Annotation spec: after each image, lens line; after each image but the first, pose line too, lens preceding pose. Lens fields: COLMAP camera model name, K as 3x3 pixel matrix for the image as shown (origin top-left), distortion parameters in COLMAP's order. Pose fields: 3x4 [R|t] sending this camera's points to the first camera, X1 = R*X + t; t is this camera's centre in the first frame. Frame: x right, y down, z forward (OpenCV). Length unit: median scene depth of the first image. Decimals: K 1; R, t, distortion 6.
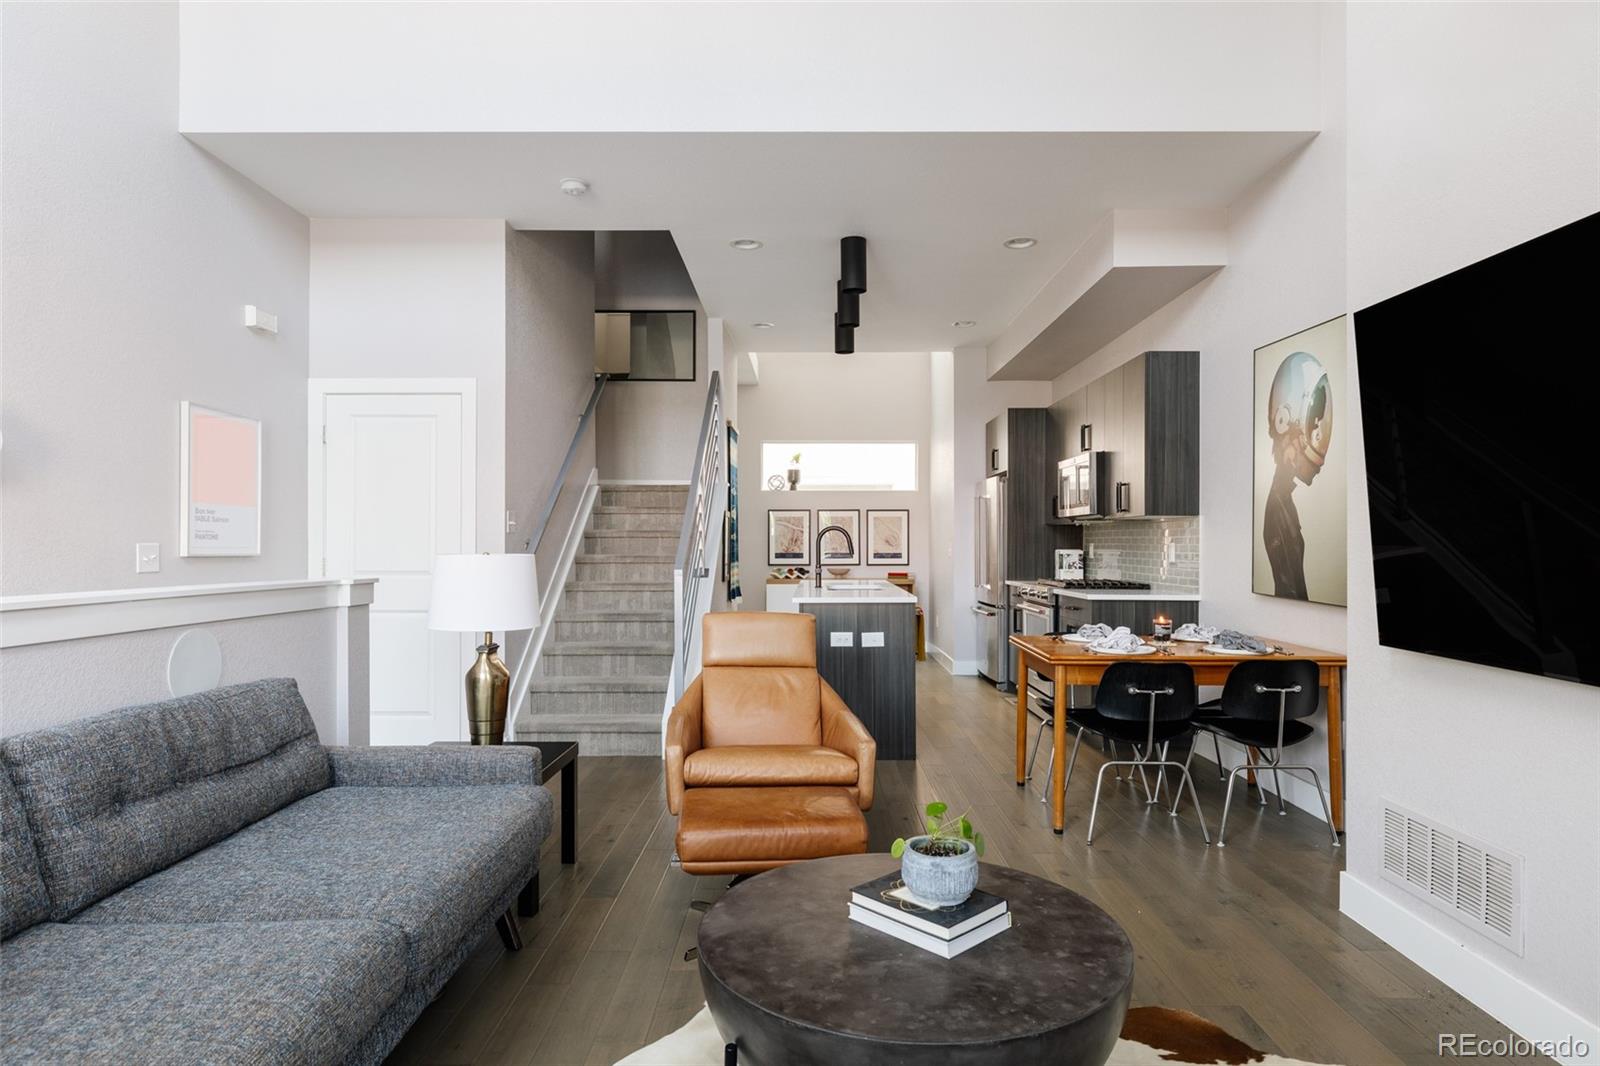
lens RADIAL K [[896.4, 0, 800.9], [0, 896.4, 541.3], [0, 0, 1]] dist [0.003575, -0.001042]
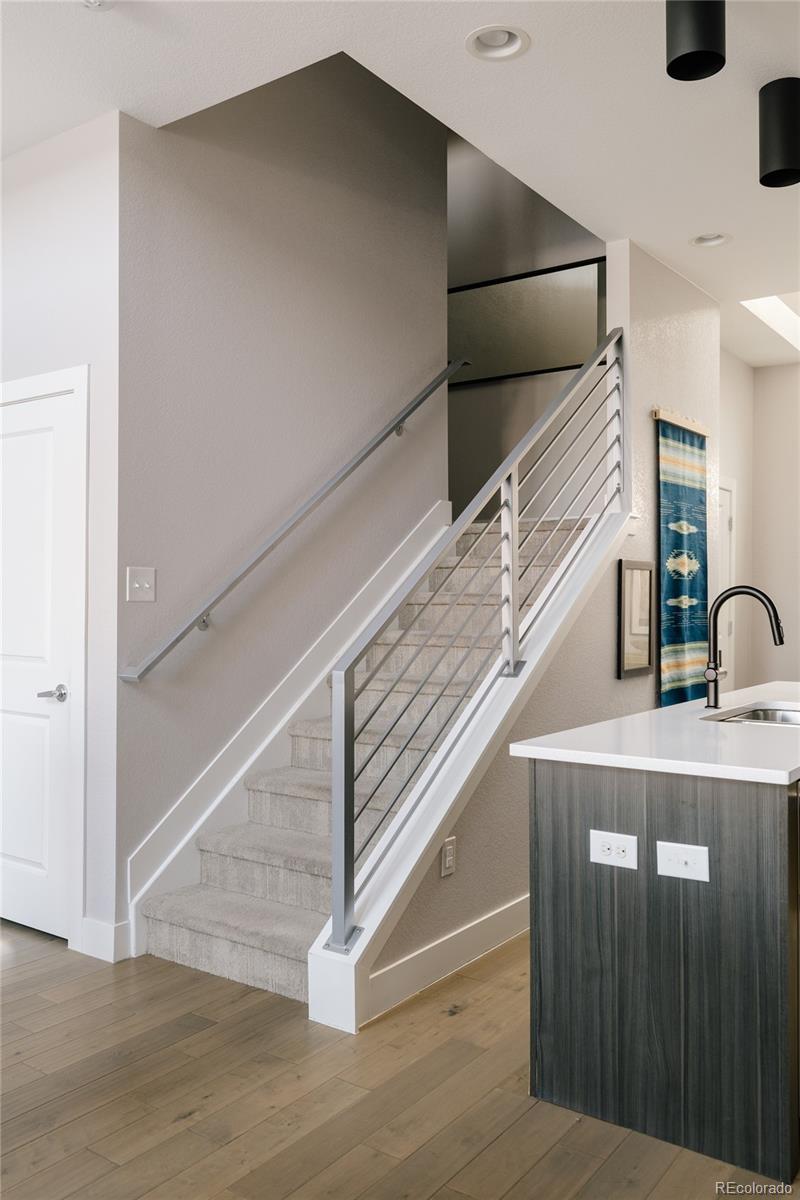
lens RADIAL K [[964.7, 0, 400.0], [0, 964.7, 600.0], [0, 0, 1]] dist [-0.004484, -0.005485]
pose [[0.813189, 0.003801, -0.581988, 0.237928], [-0.001645, 0.999990, 0.004232, -0.014100], [0.581998, -0.002484, 0.813187, 0.566144]]
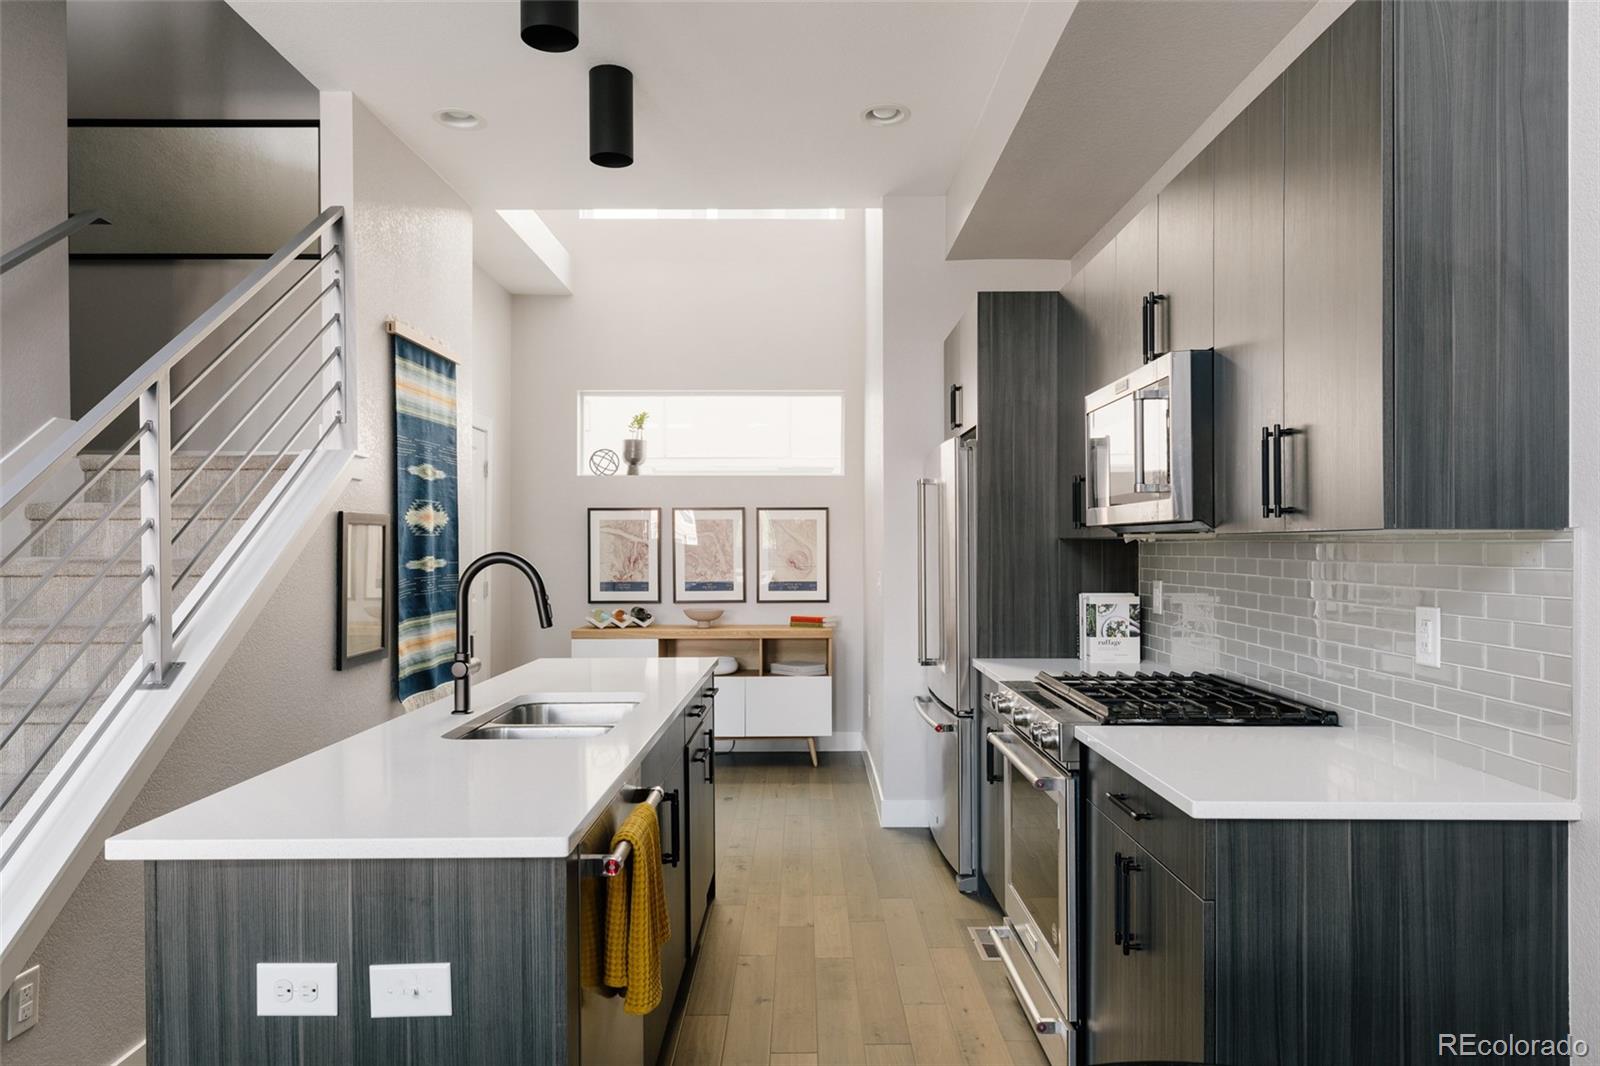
lens RADIAL K [[1013.6, 0, 798.1], [0, 1013.6, 536.3], [0, 0, 1]] dist [0.006881, -0.001913]
pose [[0.999977, -0.002197, 0.006419, 0.198848], [0.002235, 0.999980, -0.005939, -0.026155], [-0.006406, 0.005953, 0.999962, 0.701241]]
